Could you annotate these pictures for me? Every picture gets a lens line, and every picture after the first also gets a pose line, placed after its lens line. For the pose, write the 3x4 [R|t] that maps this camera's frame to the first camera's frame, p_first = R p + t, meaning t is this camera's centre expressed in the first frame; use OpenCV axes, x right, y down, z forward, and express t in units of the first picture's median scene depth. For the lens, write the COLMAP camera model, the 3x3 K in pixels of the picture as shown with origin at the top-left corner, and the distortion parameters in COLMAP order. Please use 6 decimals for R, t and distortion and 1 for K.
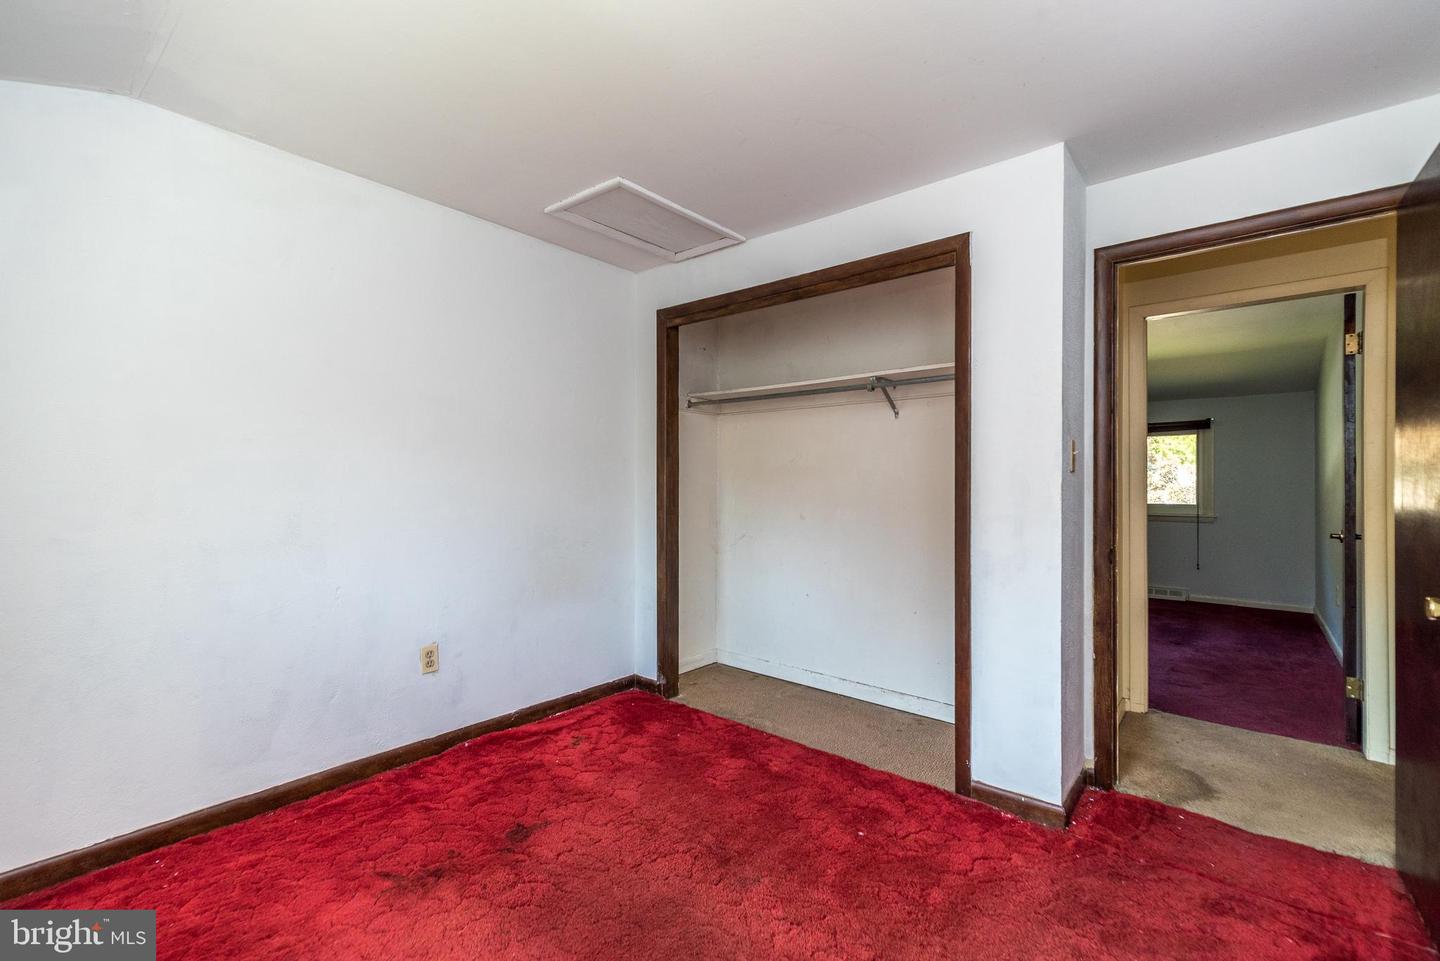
lens RADIAL K [[634.3, 0, 717.6], [0, 634.3, 483.0], [0, 0, 1]] dist [0.017361, -0.001838]
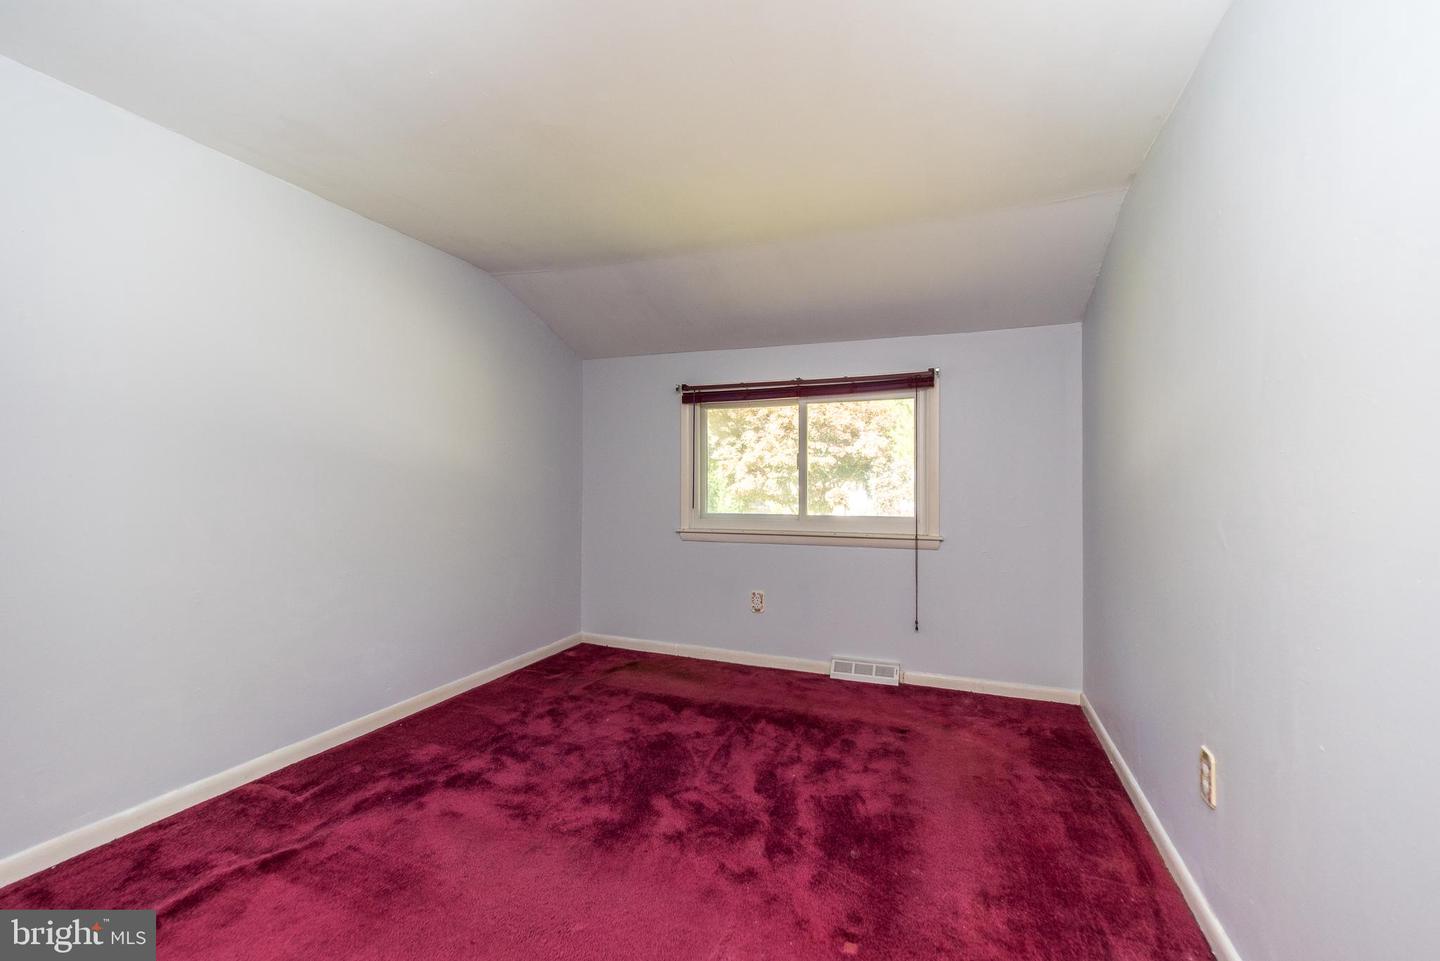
lens RADIAL K [[634.3, 0, 716.4], [0, 634.3, 488.9], [0, 0, 1]] dist [0.017361, -0.001838]
pose [[0.948219, -0.006686, 0.317548, 0.395471], [0.003206, 0.999929, 0.011479, 0.000102], [-0.317603, -0.009867, 0.948173, 0.511262]]
